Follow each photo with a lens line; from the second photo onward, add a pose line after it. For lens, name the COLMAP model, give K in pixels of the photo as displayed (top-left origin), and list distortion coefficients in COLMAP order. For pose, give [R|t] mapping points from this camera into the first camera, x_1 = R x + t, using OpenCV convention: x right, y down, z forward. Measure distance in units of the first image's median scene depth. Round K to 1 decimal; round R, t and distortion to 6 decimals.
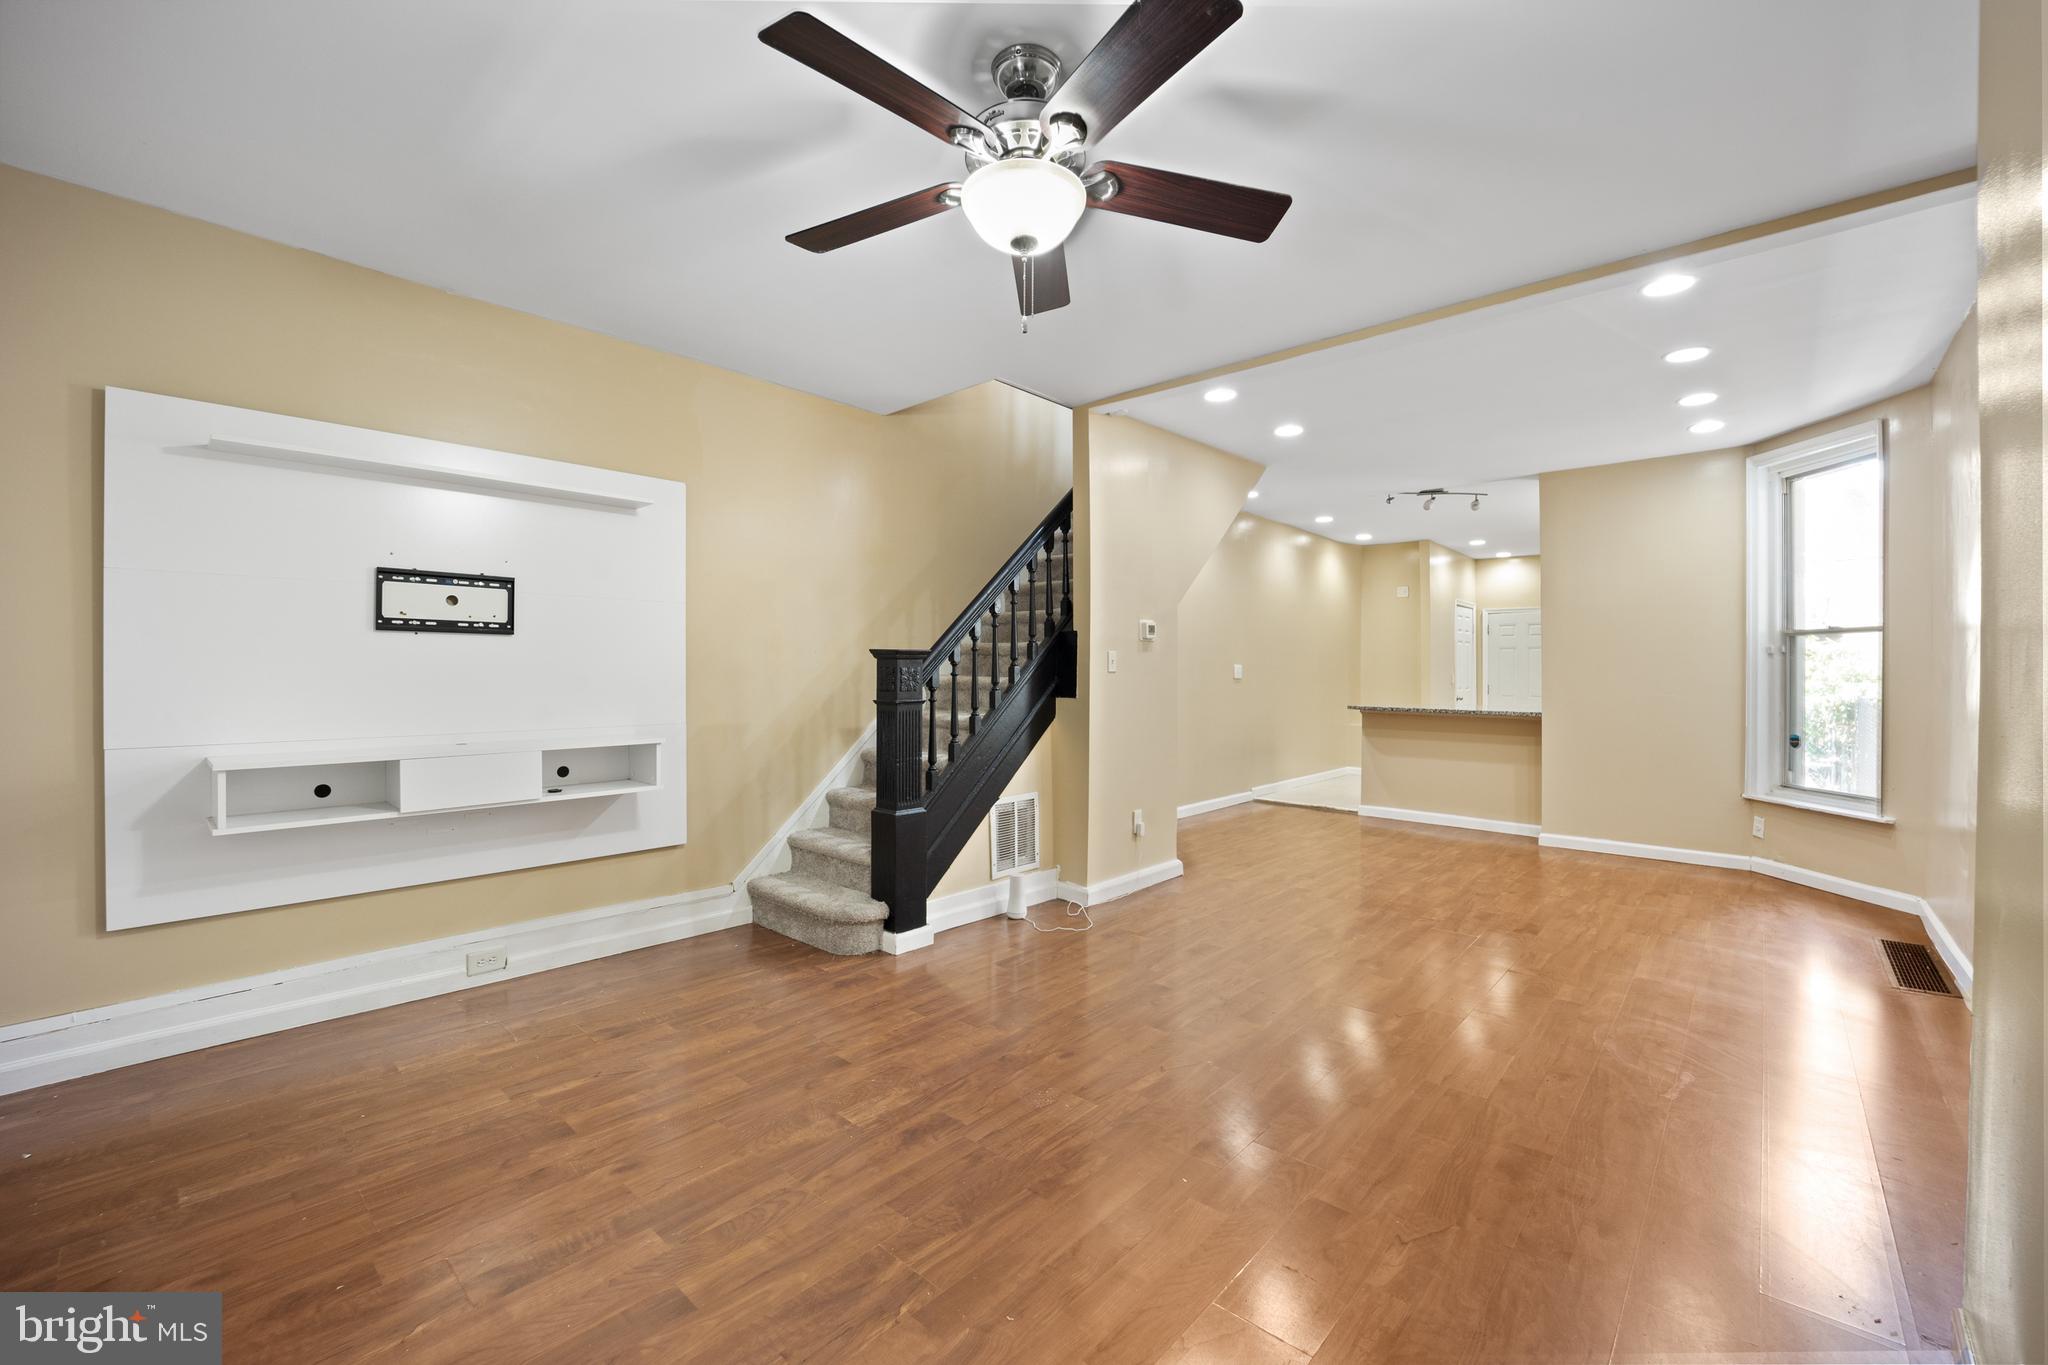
lens RADIAL K [[844.6, 0, 1026.6], [0, 844.6, 672.6], [0, 0, 1]] dist [-0.001285, -0.001630]
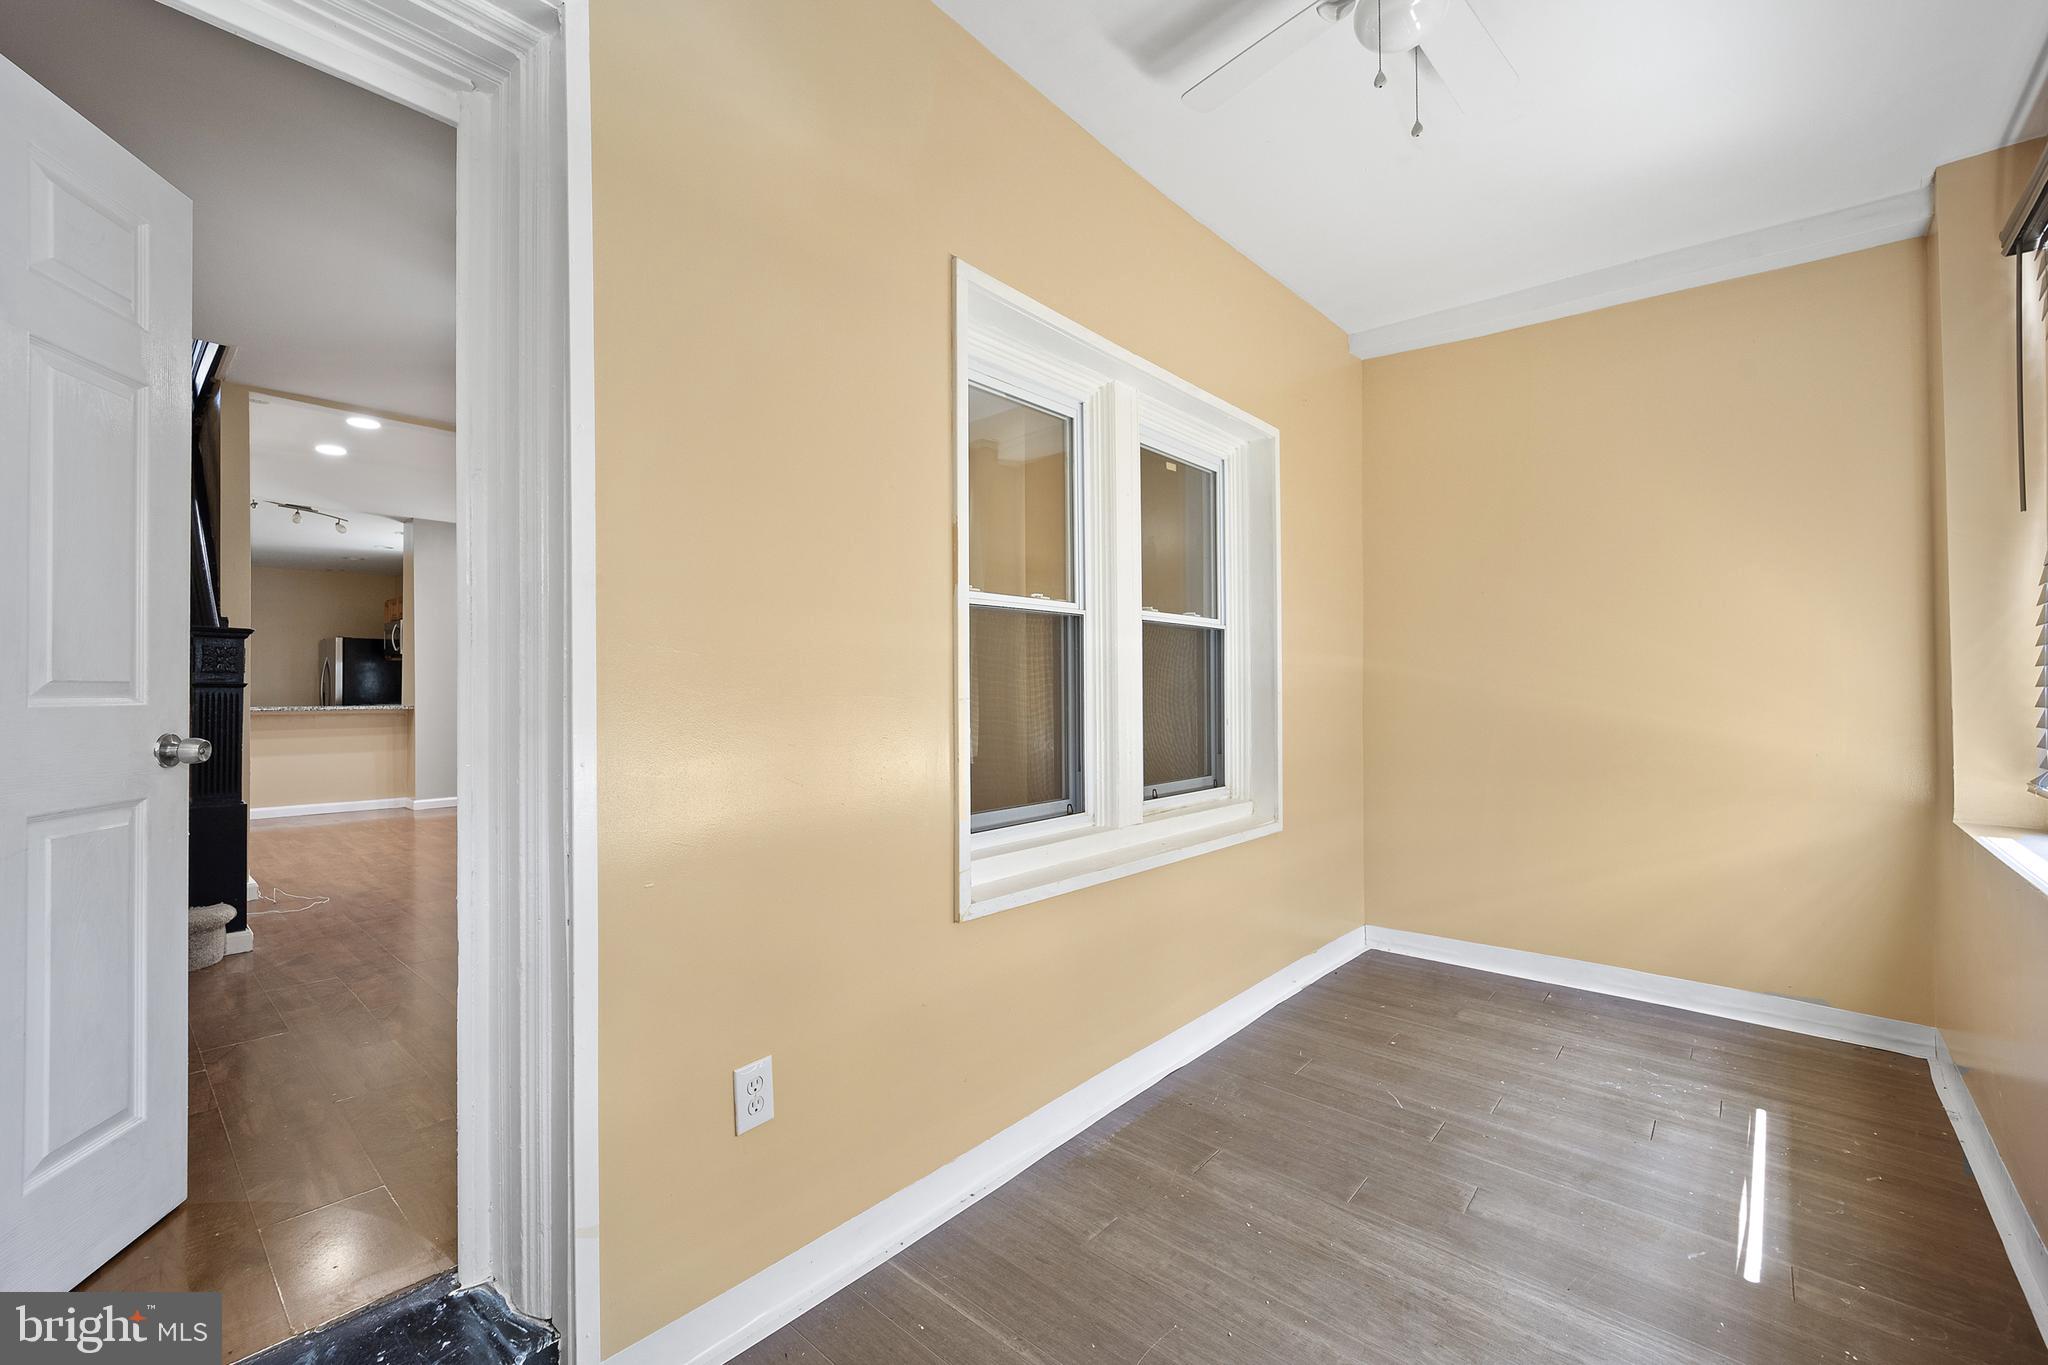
lens RADIAL K [[844.6, 0, 1026.1], [0, 844.6, 684.0], [0, 0, 1]] dist [-0.001285, -0.001630]
pose [[-0.001964, 0.003872, 0.999991, -1.255483], [0.009022, 0.999952, -0.003854, 0.054619], [-0.999957, 0.009015, -0.001999, 0.135032]]
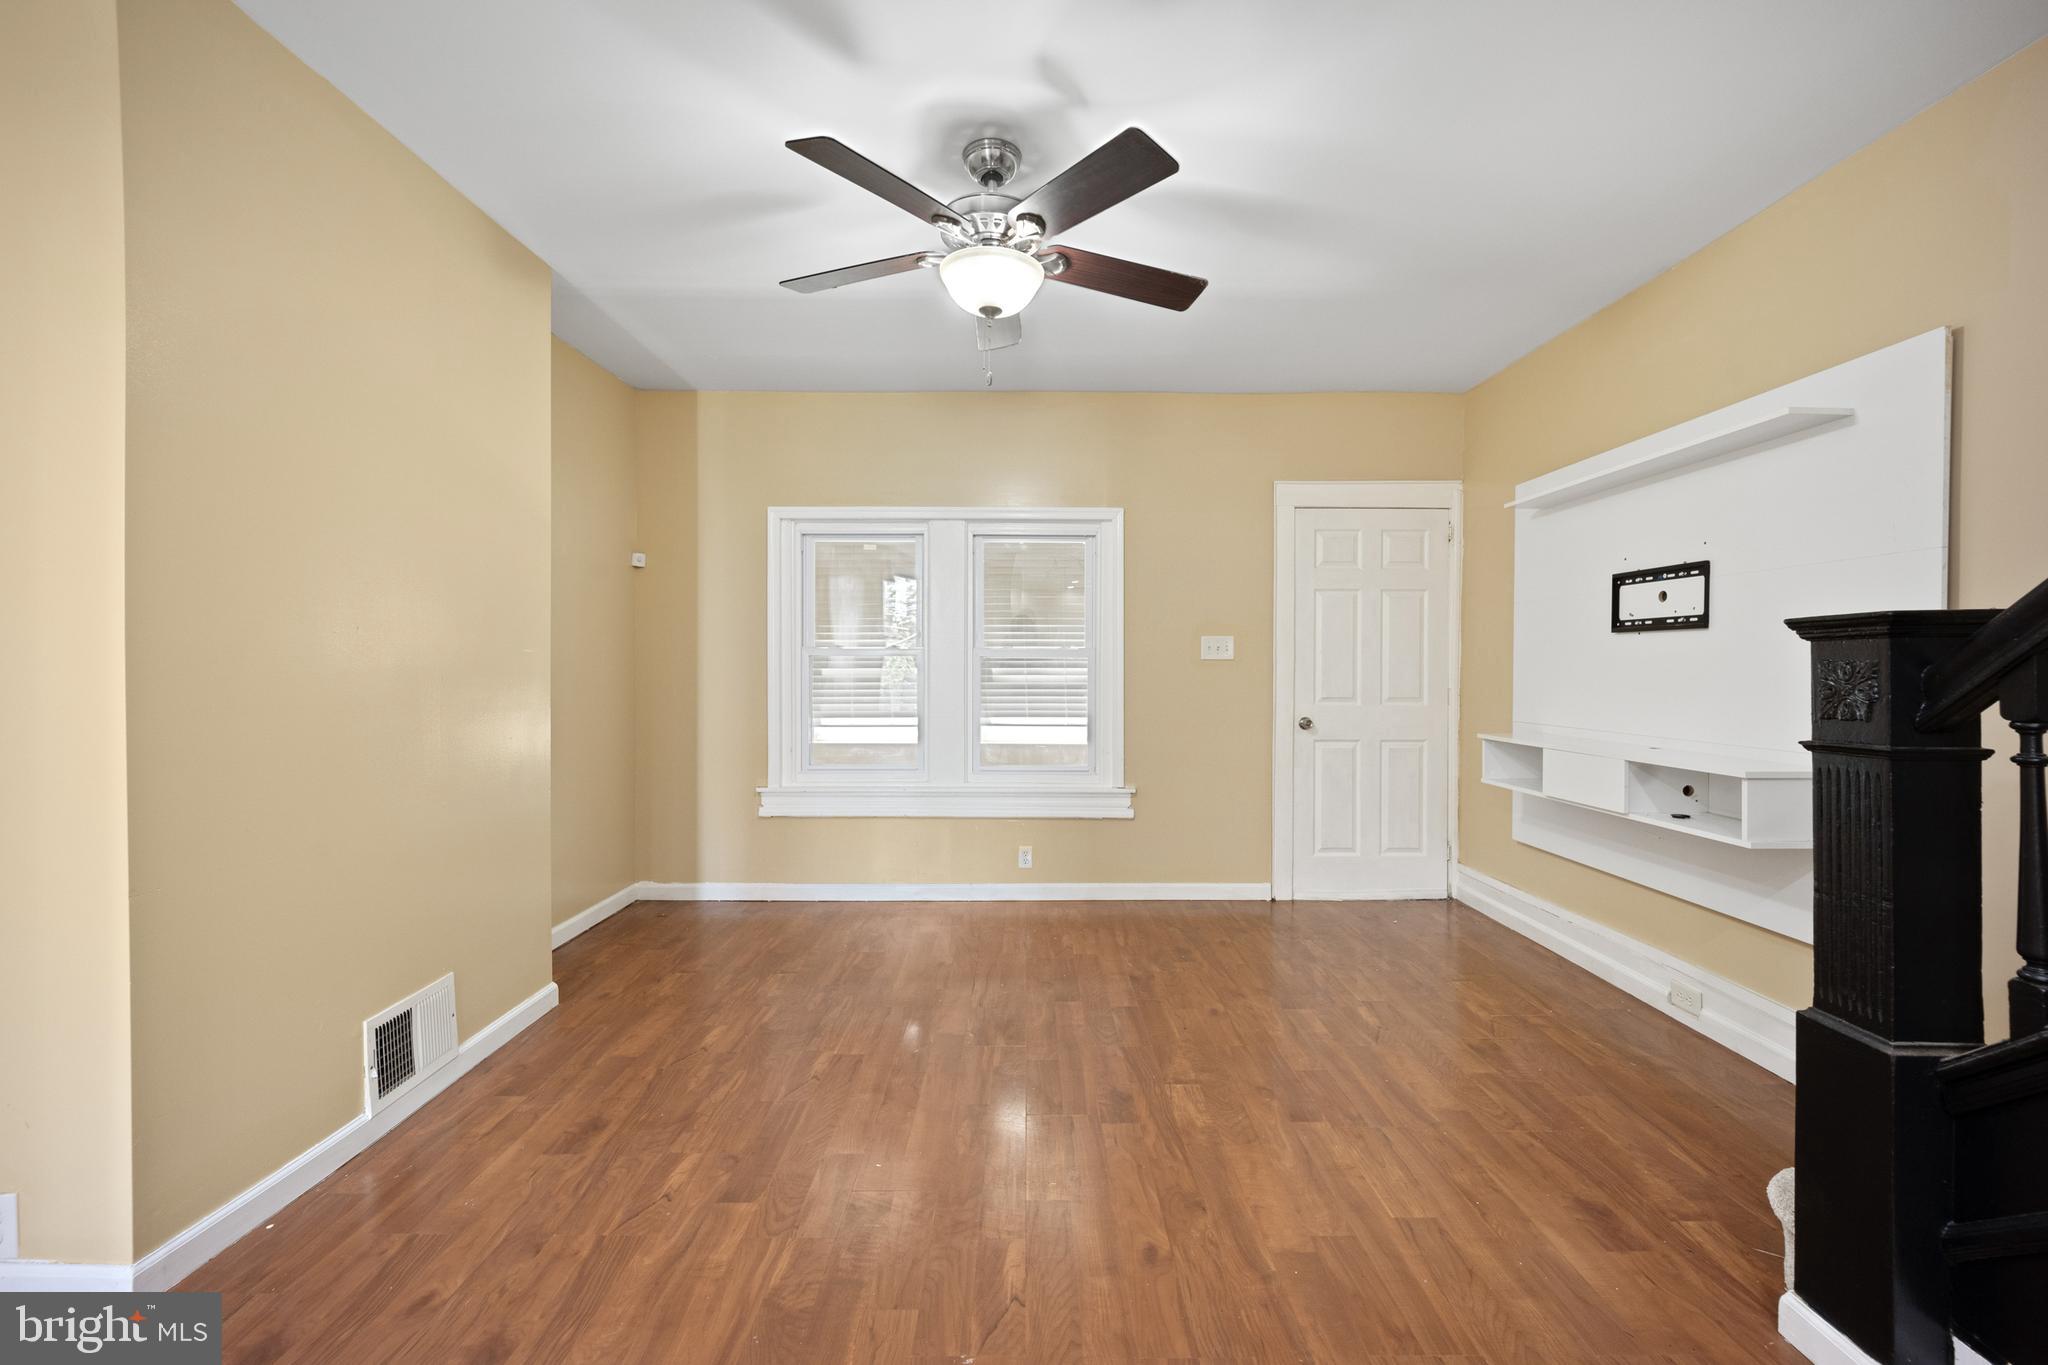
lens RADIAL K [[844.6, 0, 1026.7], [0, 844.6, 671.8], [0, 0, 1]] dist [-0.001285, -0.001630]
pose [[-0.747628, -0.004239, -0.664104, 0.465046], [-0.009806, 0.999941, 0.004656, 0.001721], [0.664046, 0.009993, -0.747625, 1.193047]]
